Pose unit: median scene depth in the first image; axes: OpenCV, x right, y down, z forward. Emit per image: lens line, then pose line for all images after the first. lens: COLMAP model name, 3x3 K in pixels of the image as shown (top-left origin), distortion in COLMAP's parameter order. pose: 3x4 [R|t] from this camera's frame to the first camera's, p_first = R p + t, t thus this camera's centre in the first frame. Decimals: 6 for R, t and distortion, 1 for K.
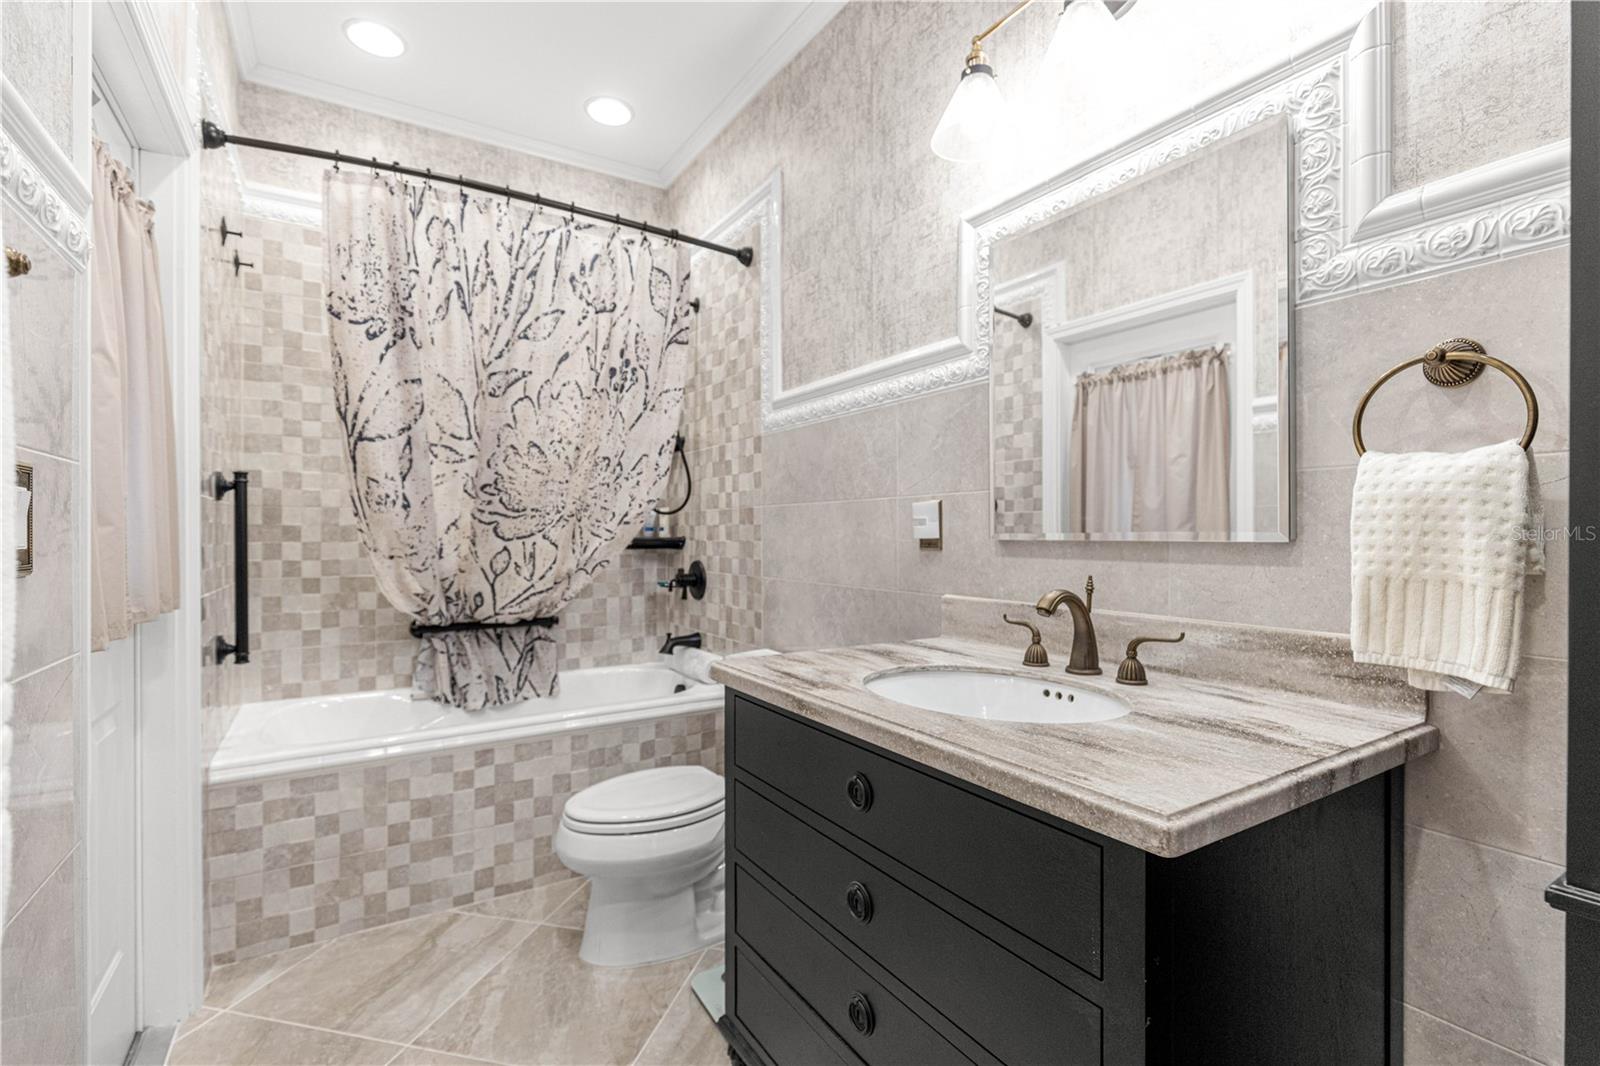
lens RADIAL K [[722.0, 0, 800.0], [0, 722.0, 533.0], [0, 0, 1]] dist [-0.002726, -0.000577]
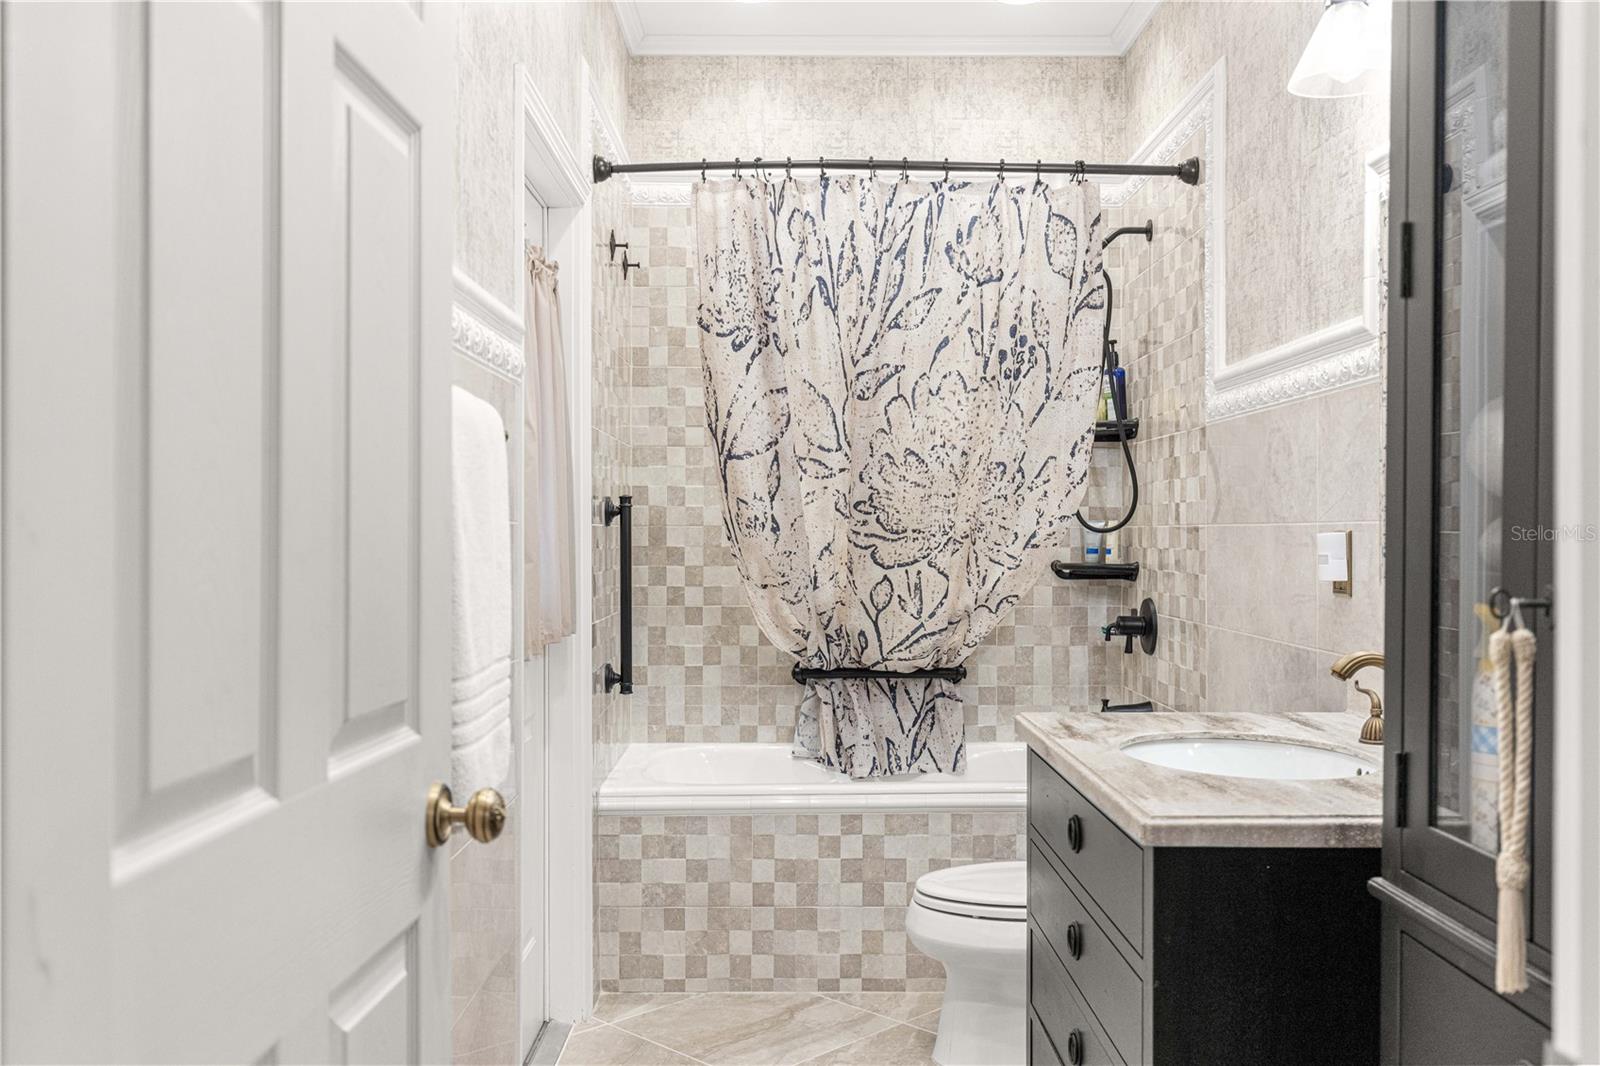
lens RADIAL K [[1378.7, 0, 800.0], [0, 1378.7, 533.0], [0, 0, 1]] dist [0.003547, -0.000063]
pose [[0.849999, 0.001668, -0.526782, 0.354557], [-0.001387, 0.999999, 0.000929, -0.033071], [0.526783, -0.000059, 0.850000, -0.401113]]
